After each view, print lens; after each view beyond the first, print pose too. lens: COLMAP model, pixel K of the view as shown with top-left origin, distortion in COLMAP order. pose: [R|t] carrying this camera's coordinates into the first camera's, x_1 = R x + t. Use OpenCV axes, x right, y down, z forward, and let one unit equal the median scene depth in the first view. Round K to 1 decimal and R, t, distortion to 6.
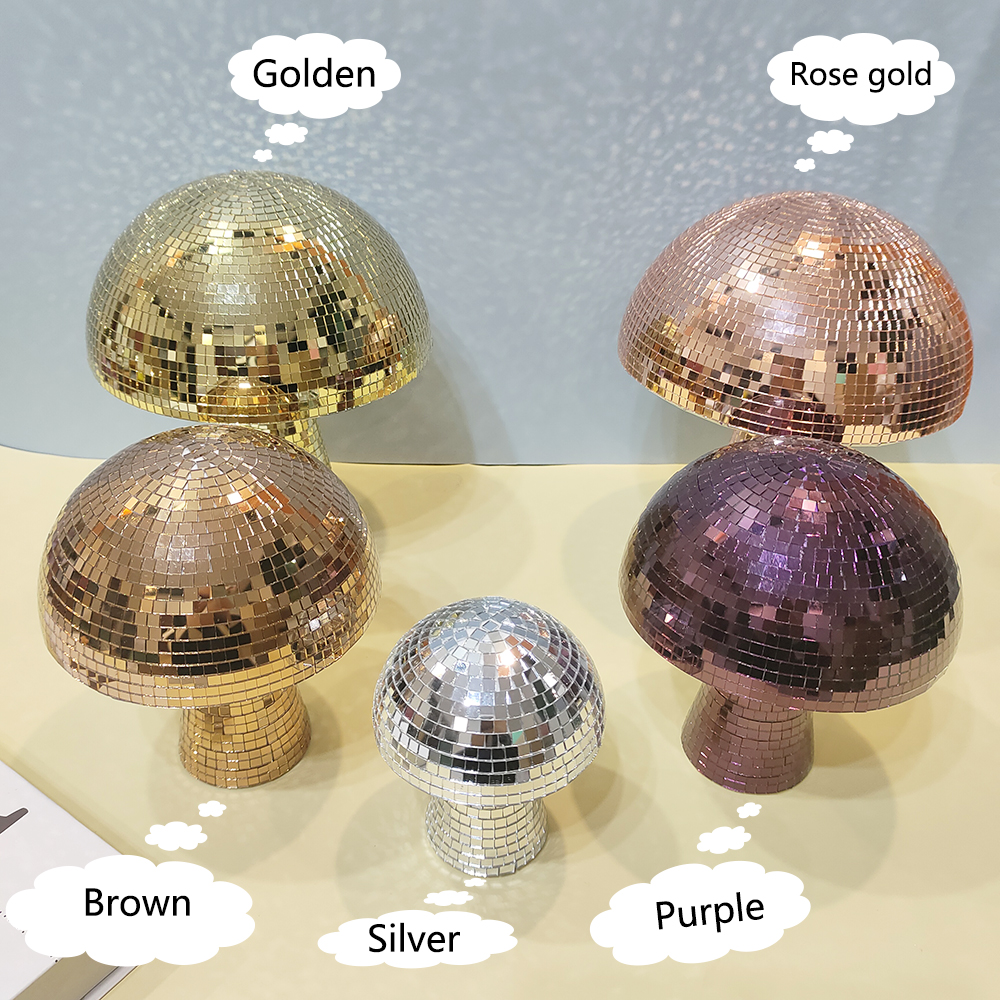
lens RADIAL K [[1041.9, 0, 493.9], [0, 1041.9, 500.7], [0, 0, 1]] dist [0.035434, 0.000000]
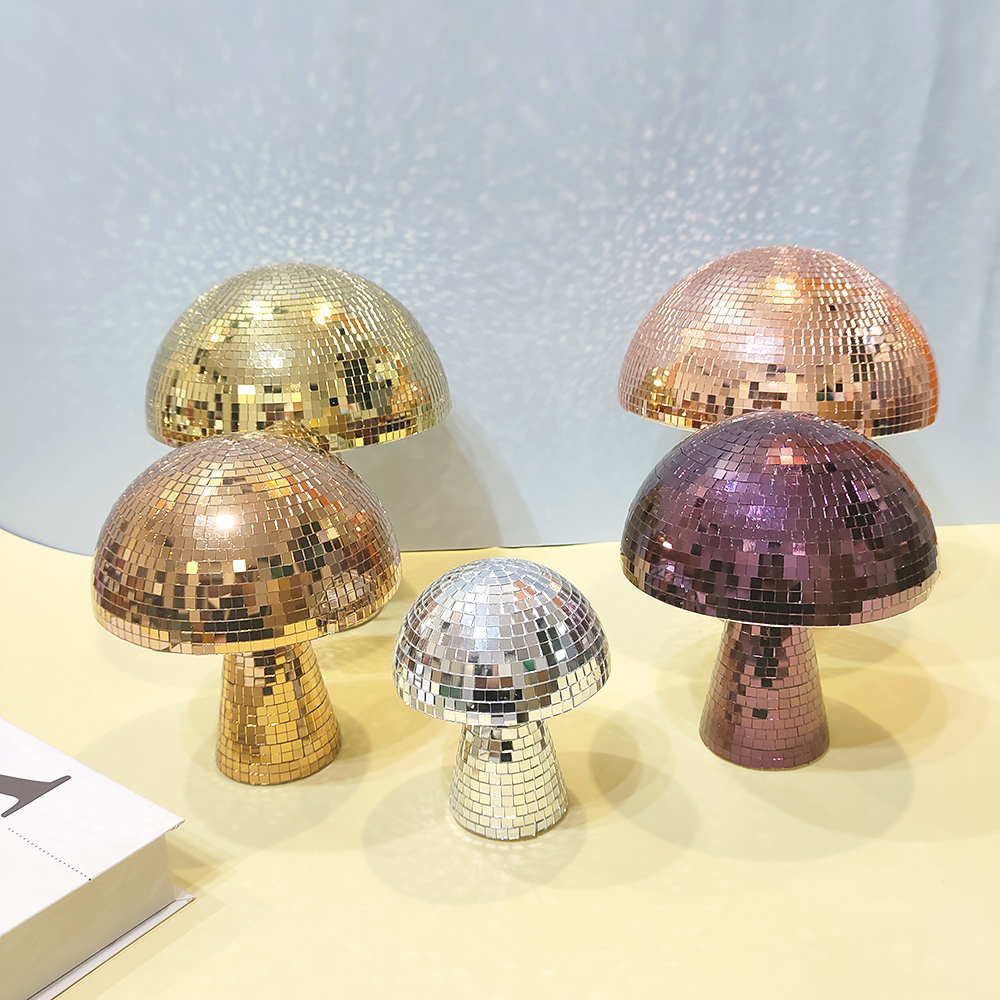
lens RADIAL K [[1041.9, 0, 505.9], [0, 1041.9, 501.0], [0, 0, 1]] dist [0.035434, 0.000000]
pose [[0.997795, -0.053624, -0.039120, 0.037046], [0.042791, 0.970201, -0.238491, 0.215014], [0.050744, 0.236291, 0.970356, -0.051861]]
